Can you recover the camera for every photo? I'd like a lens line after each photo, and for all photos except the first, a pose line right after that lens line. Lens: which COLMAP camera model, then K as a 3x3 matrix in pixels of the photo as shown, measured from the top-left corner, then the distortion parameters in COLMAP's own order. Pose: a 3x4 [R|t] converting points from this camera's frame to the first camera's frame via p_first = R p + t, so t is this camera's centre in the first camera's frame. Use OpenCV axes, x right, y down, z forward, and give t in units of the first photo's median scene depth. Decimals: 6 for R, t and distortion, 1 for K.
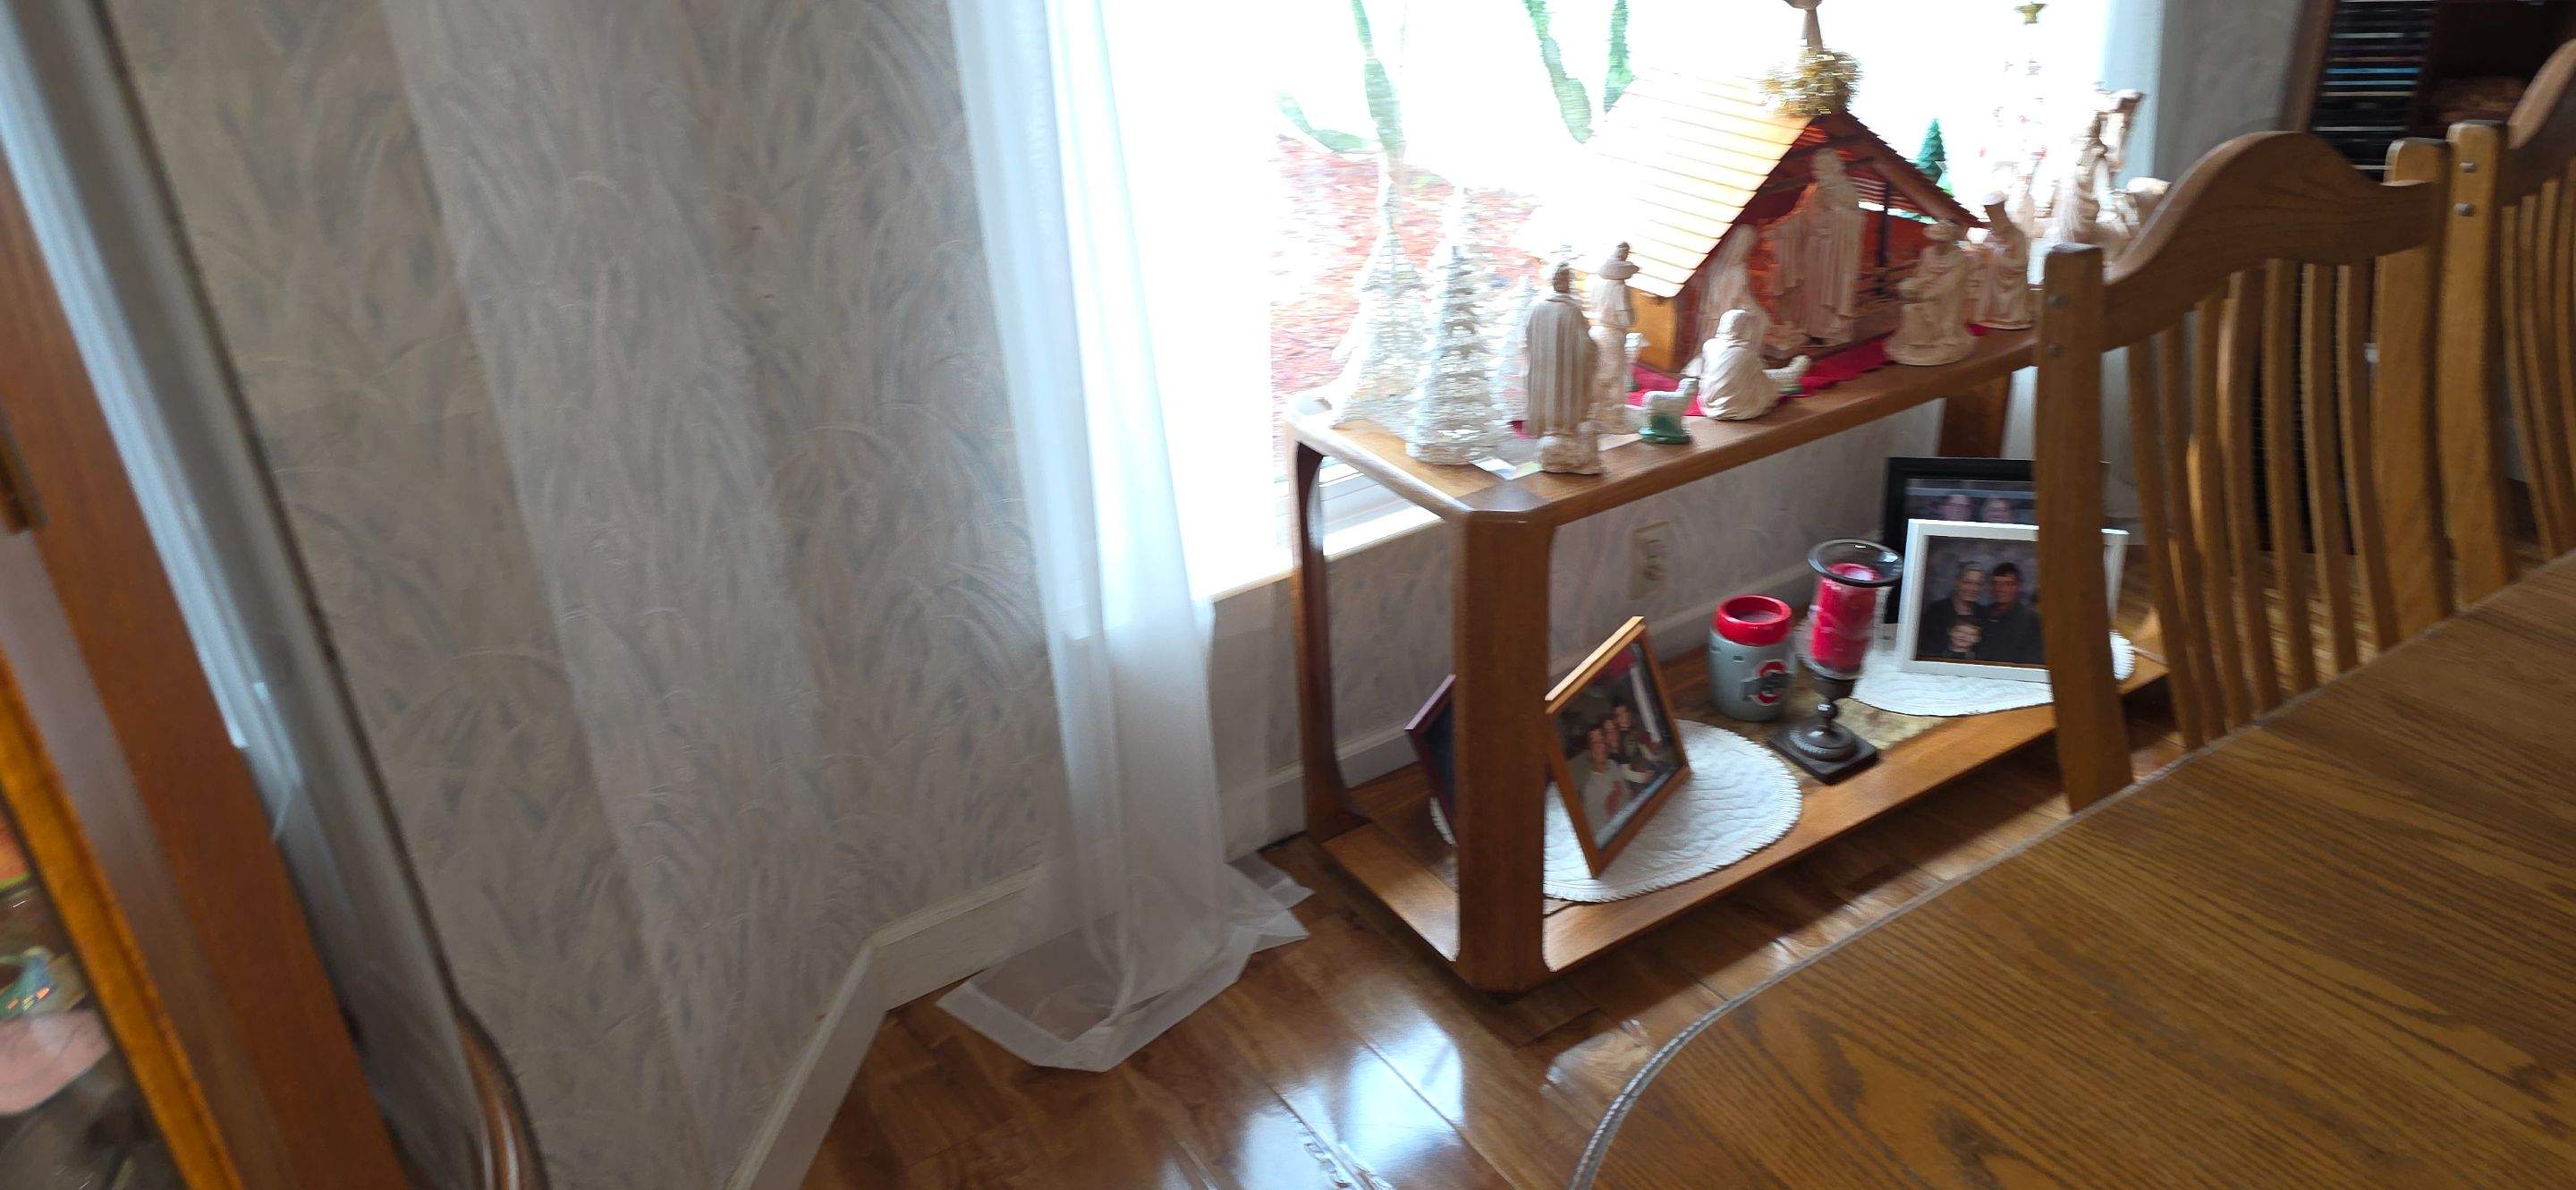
lens RADIAL K [[1726.0, 0, 1291.3], [0, 1726.0, 591.0], [0, 0, 1]] dist [0.077435, -0.081343]
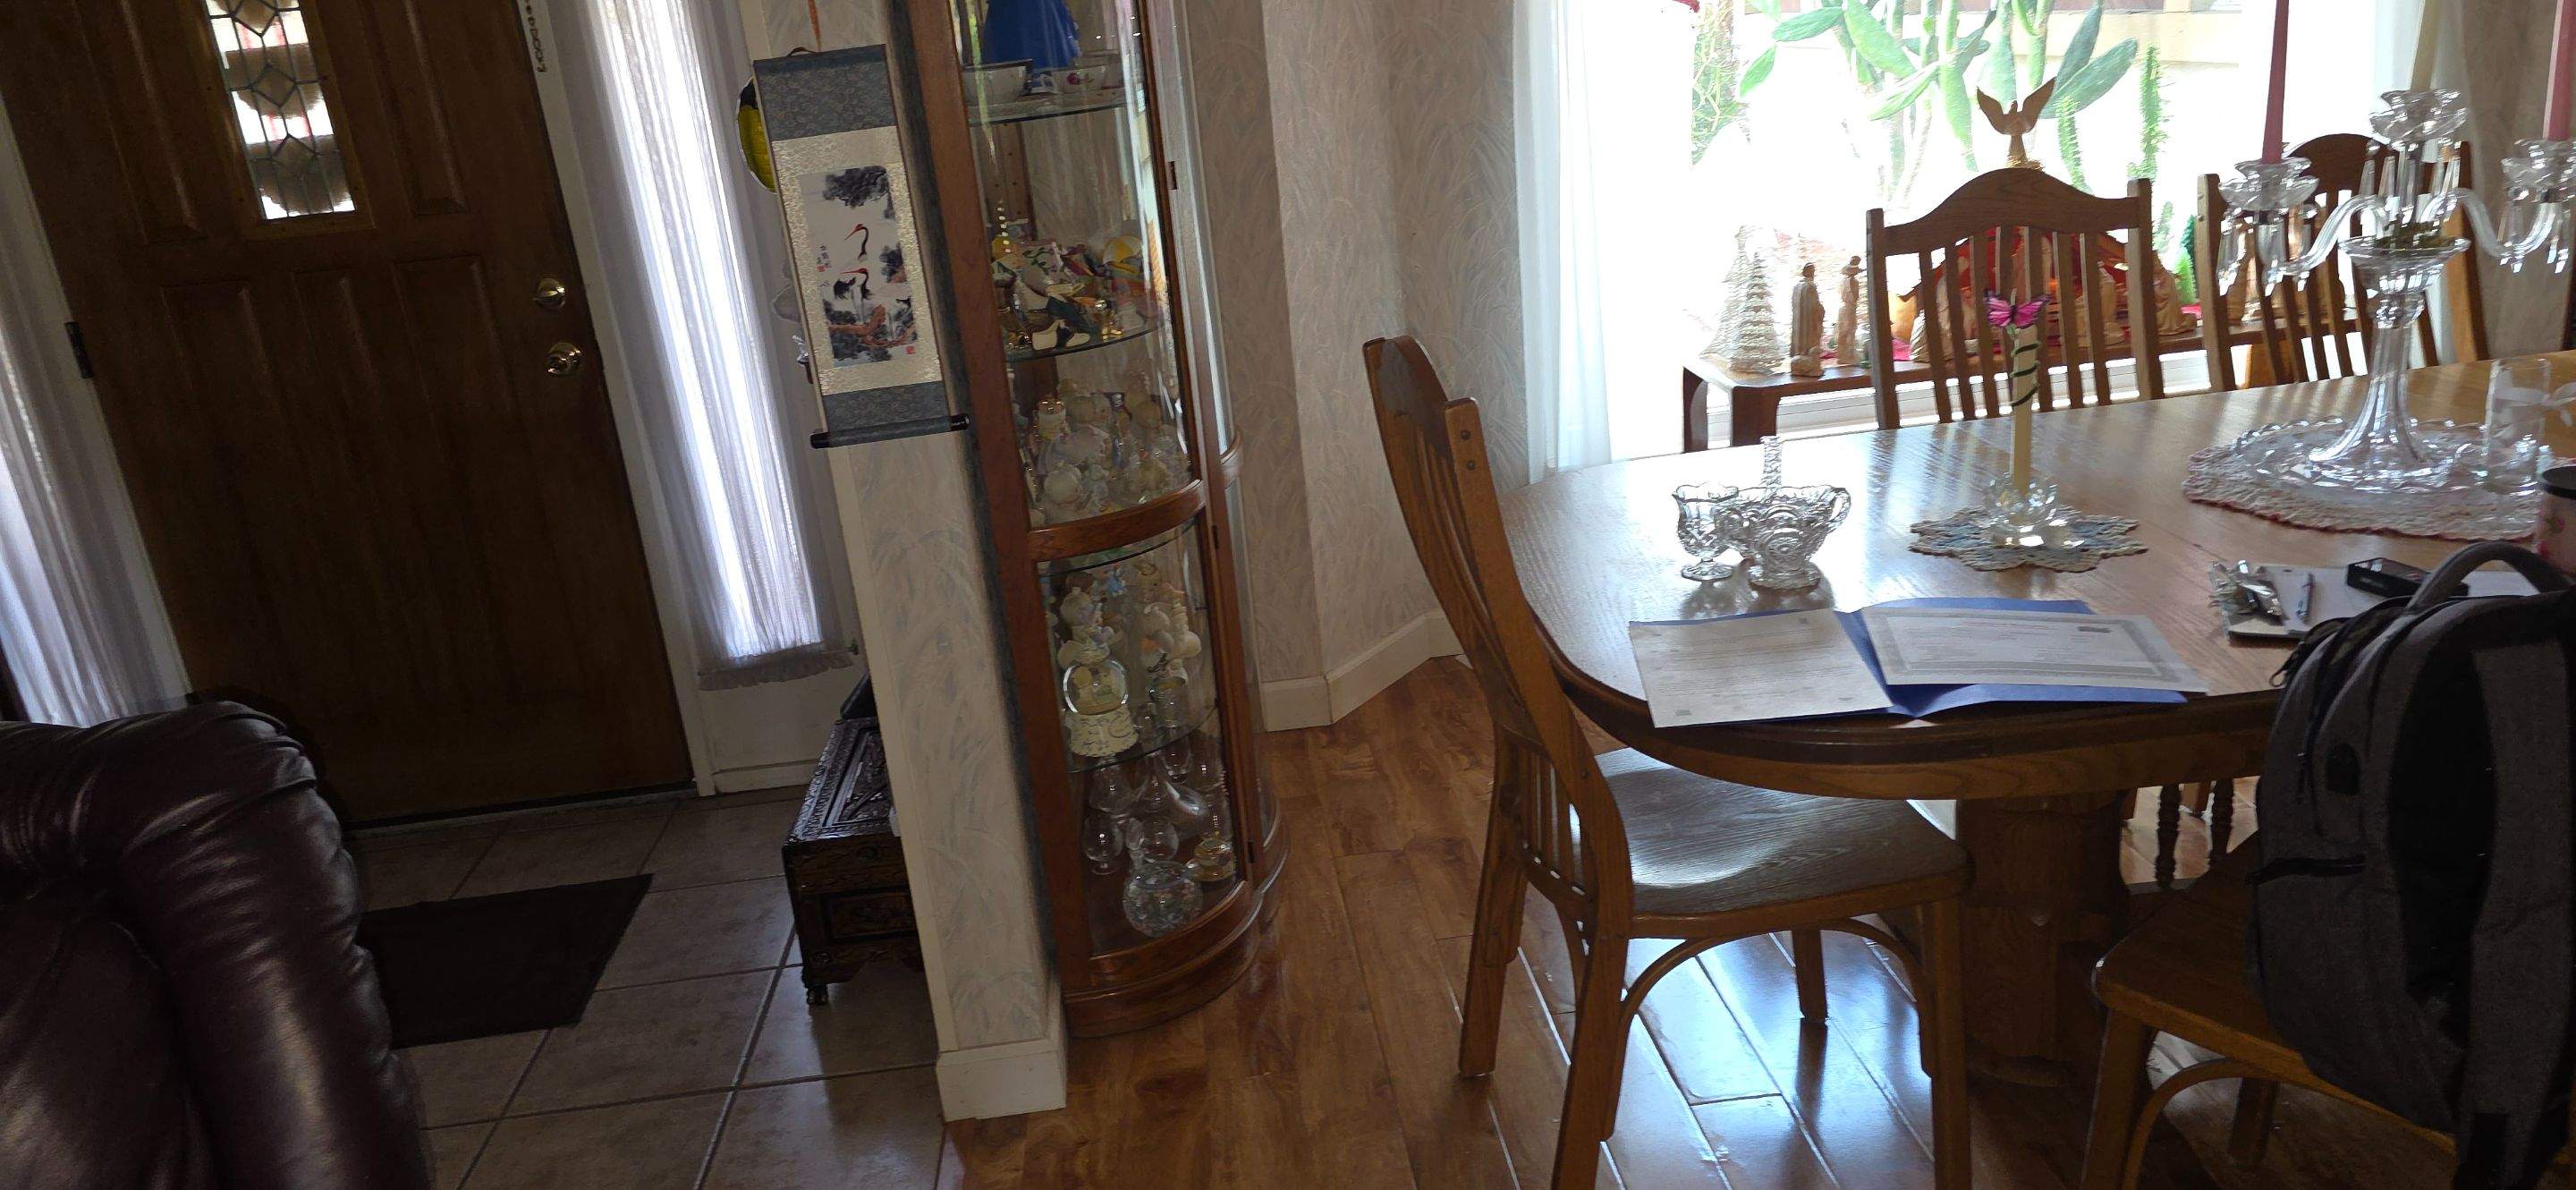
lens RADIAL K [[1726.0, 0, 1294.3], [0, 1726.0, 600.6], [0, 0, 1]] dist [0.077435, -0.081343]
pose [[0.891073, 0.113766, -0.439370, 0.546129], [-0.163053, 0.983687, -0.075979, 0.419528], [0.423559, 0.139343, 0.895088, -0.903243]]
